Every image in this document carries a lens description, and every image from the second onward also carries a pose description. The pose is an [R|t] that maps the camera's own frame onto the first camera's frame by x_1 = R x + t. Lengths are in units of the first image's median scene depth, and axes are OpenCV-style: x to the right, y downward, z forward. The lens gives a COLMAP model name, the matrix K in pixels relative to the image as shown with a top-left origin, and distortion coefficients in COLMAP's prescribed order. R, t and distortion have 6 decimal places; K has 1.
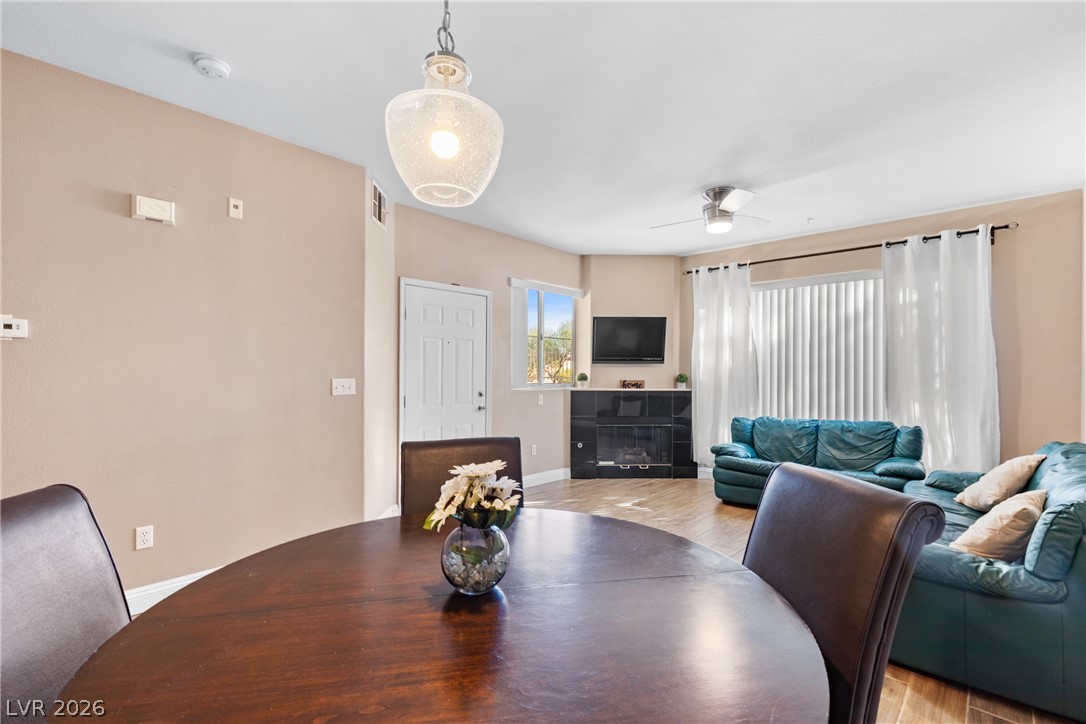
lens RADIAL K [[490.3, 0, 548.4], [0, 490.3, 368.1], [0, 0, 1]] dist [0.006957, -0.000702]
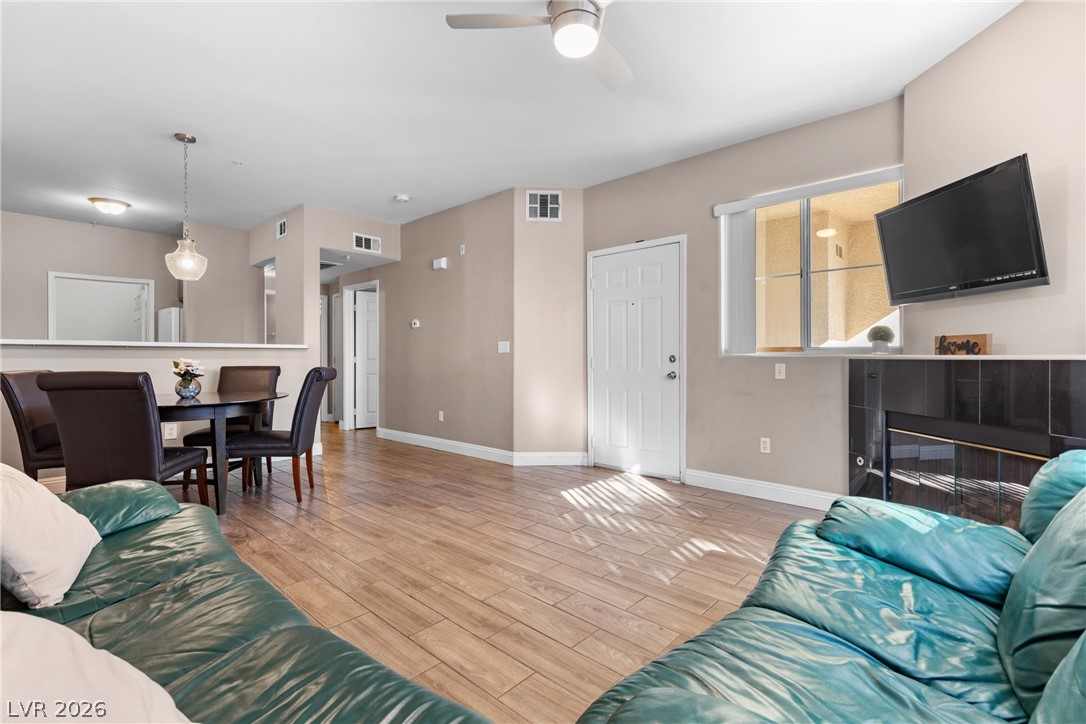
lens RADIAL K [[490.3, 0, 548.4], [0, 490.3, 360.2], [0, 0, 1]] dist [0.006957, -0.000702]
pose [[0.003000, 0.001272, -0.999995, 0.721264], [0.006110, 0.999981, 0.001290, 0.053247], [0.999977, -0.006114, 0.002993, 0.788415]]
